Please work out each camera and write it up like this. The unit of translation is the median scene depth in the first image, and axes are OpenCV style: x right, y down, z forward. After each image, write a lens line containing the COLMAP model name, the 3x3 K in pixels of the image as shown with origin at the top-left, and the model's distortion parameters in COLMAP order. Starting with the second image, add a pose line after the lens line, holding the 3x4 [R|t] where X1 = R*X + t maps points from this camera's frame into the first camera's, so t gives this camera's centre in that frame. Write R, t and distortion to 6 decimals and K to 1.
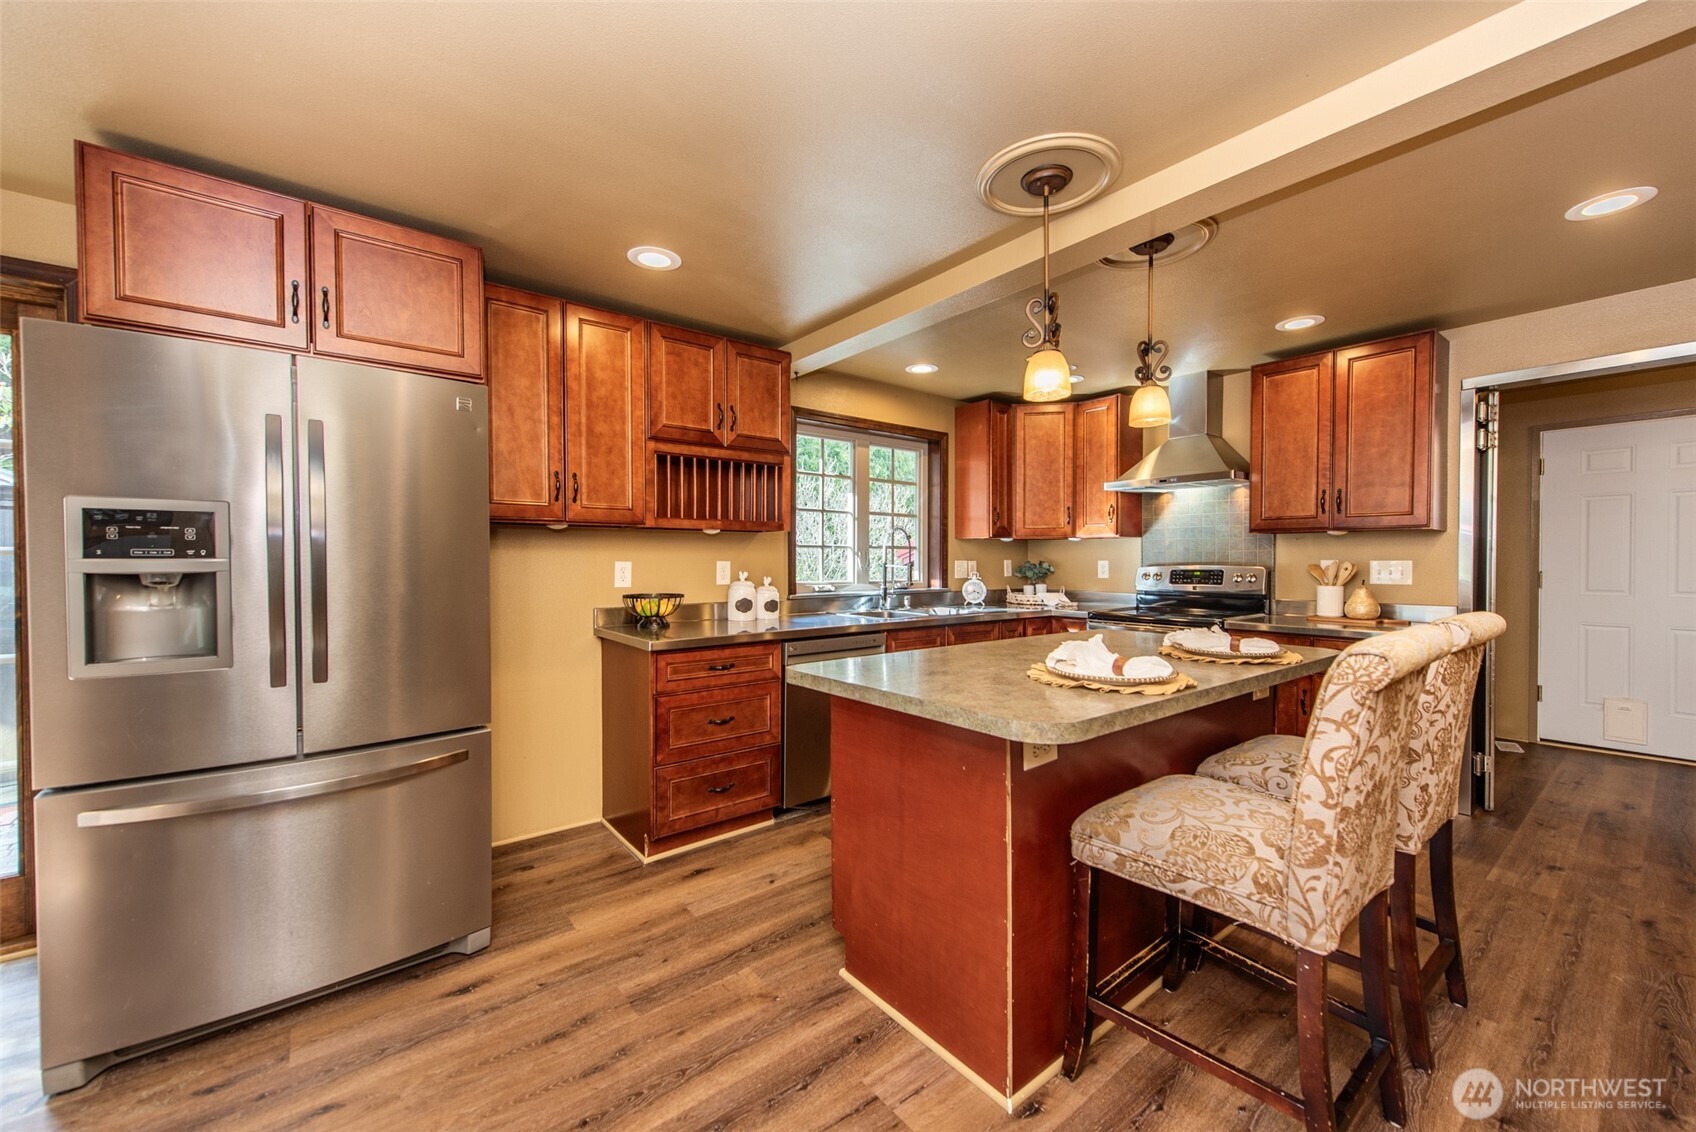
lens RADIAL K [[663.4, 0, 840.5], [0, 663.4, 571.0], [0, 0, 1]] dist [0.007973, -0.001764]
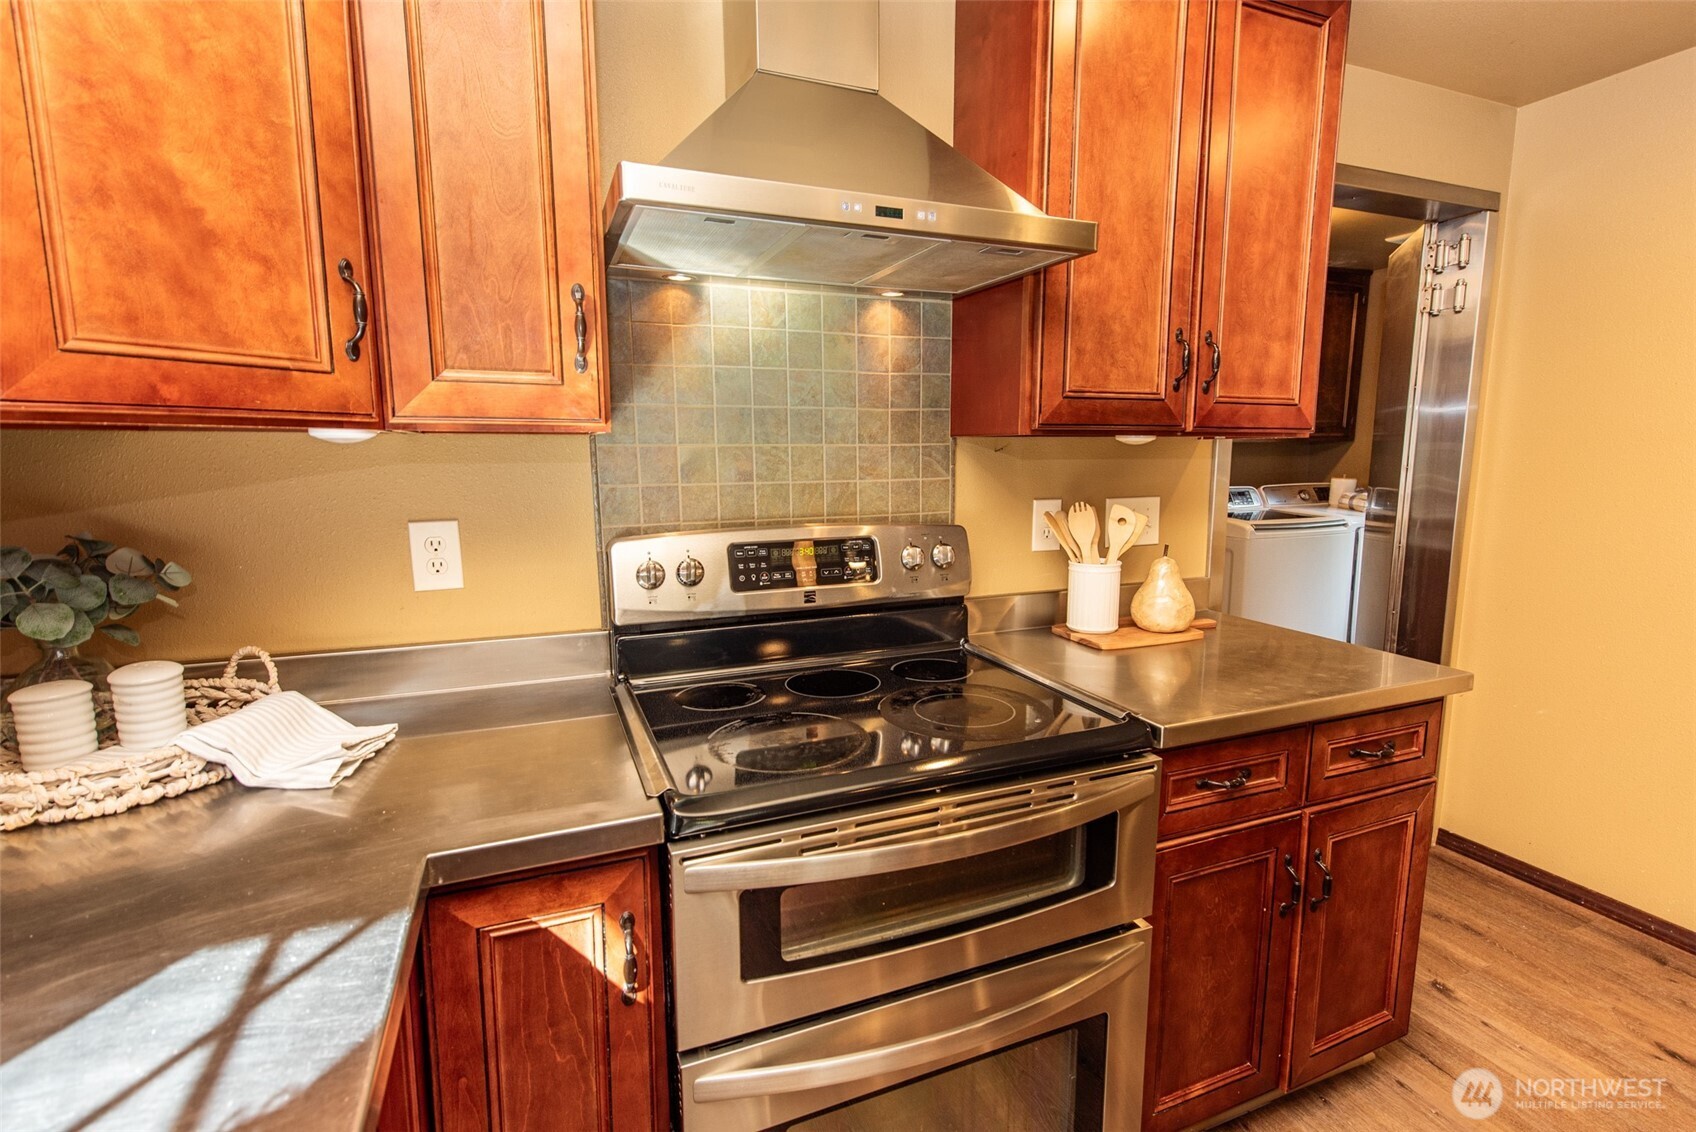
lens RADIAL K [[785.5, 0, 845.1], [0, 785.5, 568.8], [0, 0, 1]] dist [0.002946, -0.001640]
pose [[0.276436, -0.139958, 0.950786, 0.175239], [0.020711, 0.989977, 0.139705, -0.042685], [-0.960809, -0.018928, 0.276564, 0.888374]]
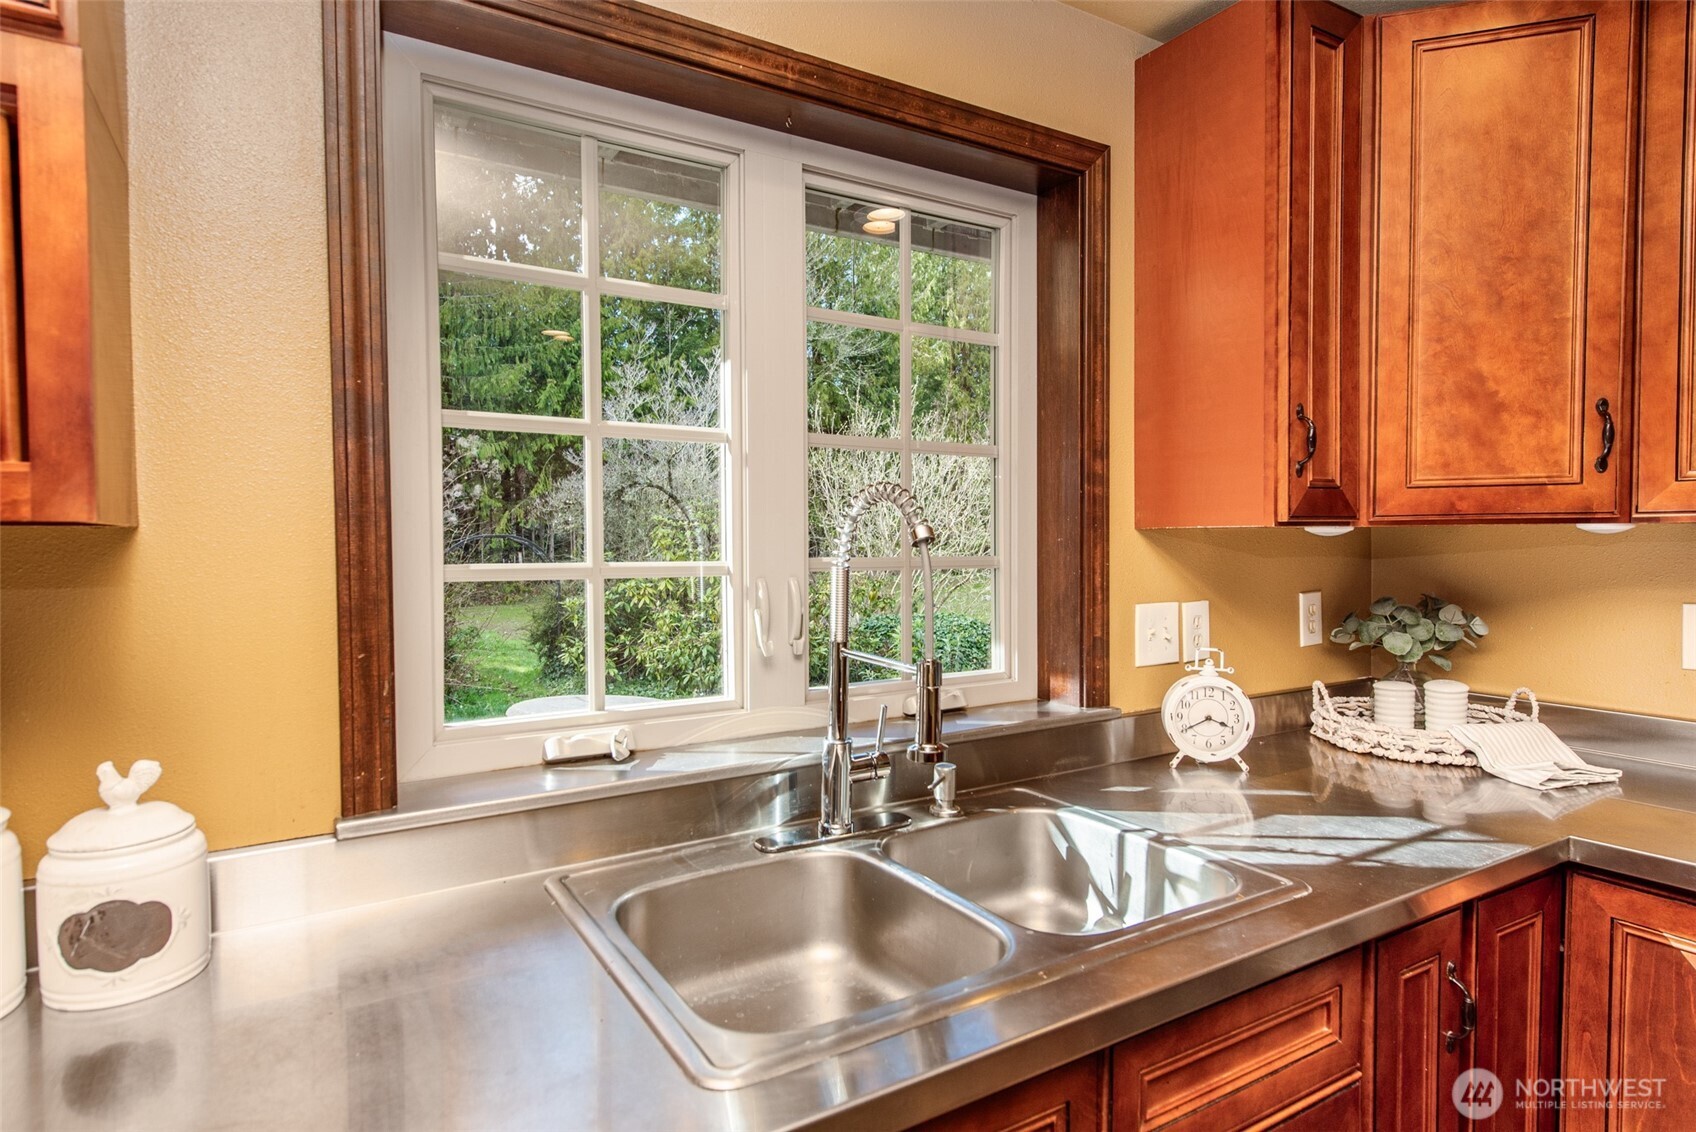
lens RADIAL K [[944.0, 0, 846.2], [0, 944.0, 560.8], [0, 0, 1]] dist [0.007802, 0.003989]
pose [[0.993617, -0.003393, -0.112759, 0.110085], [0.004193, 0.999968, 0.006852, -0.043729], [0.112732, -0.007281, 0.993599, 0.677010]]
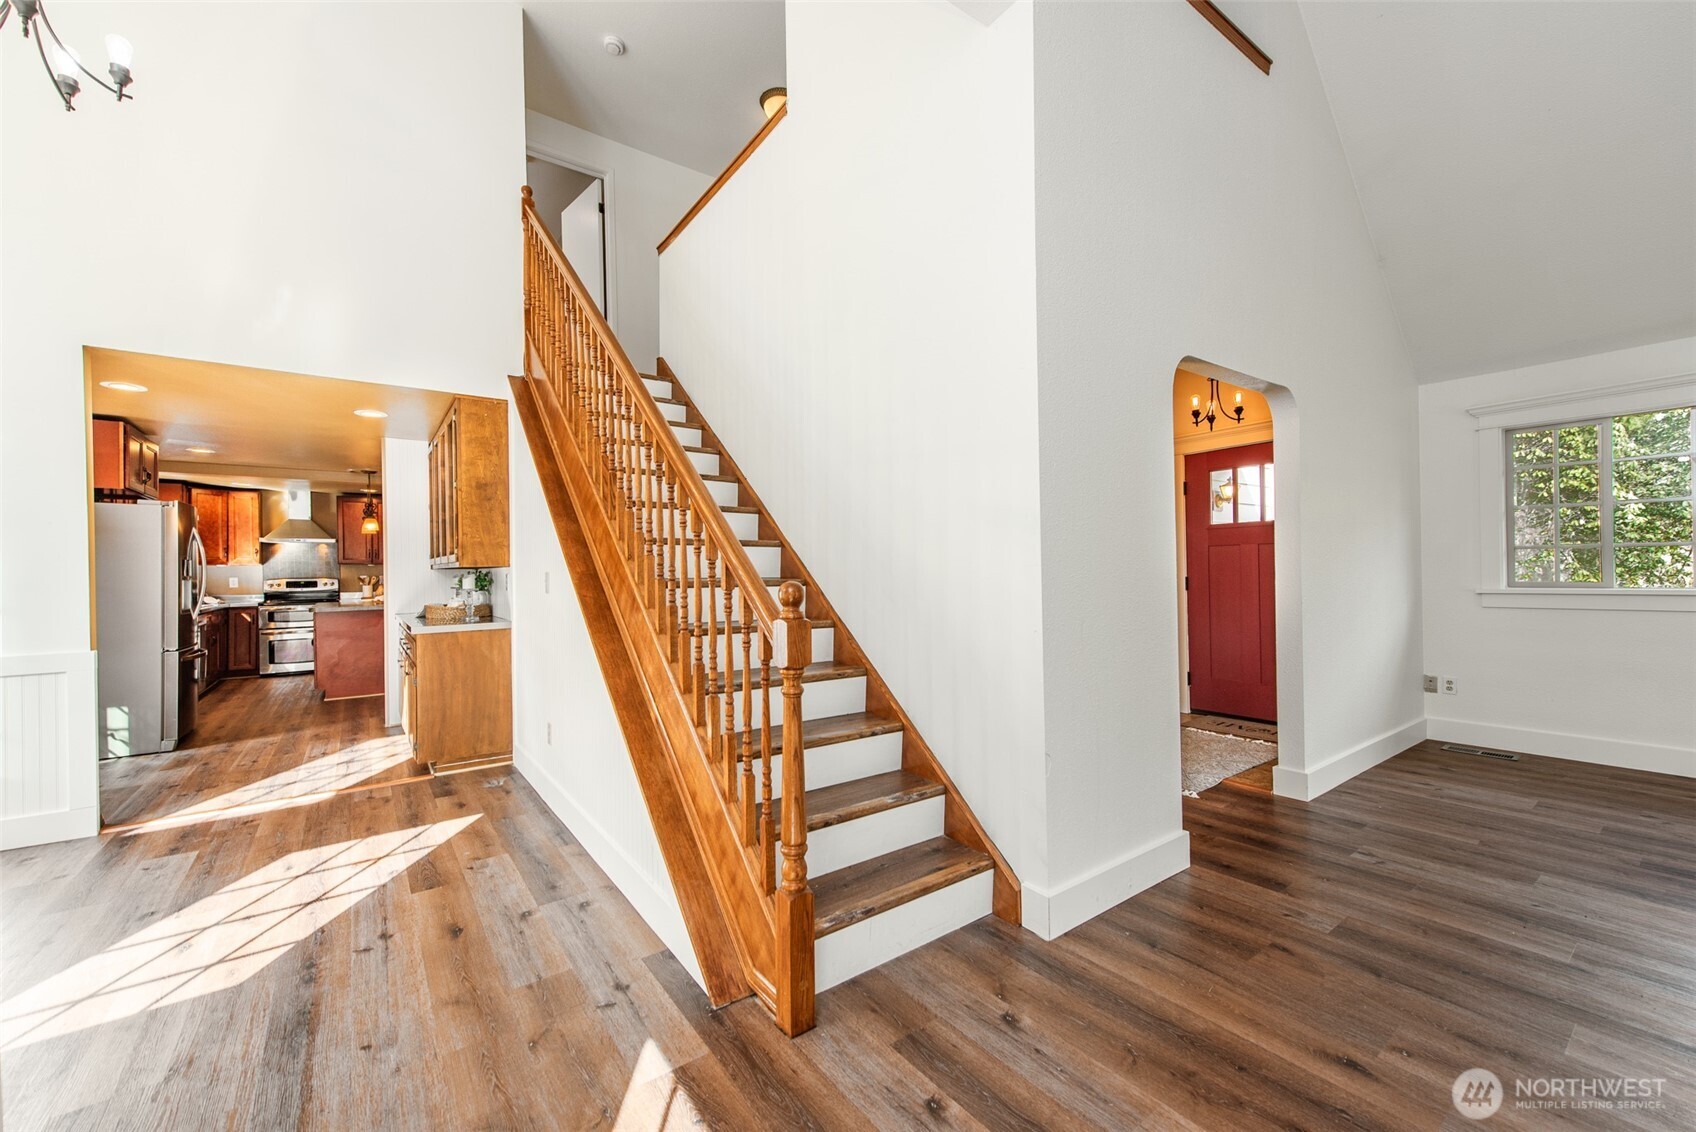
lens RADIAL K [[663.4, 0, 855.3], [0, 663.4, 573.6], [0, 0, 1]] dist [0.007973, -0.001764]
pose [[0.023867, -0.011430, 0.999650, -1.556936], [0.033240, 0.999391, 0.010633, 0.010859], [-0.999162, 0.032975, 0.024233, -0.815238]]
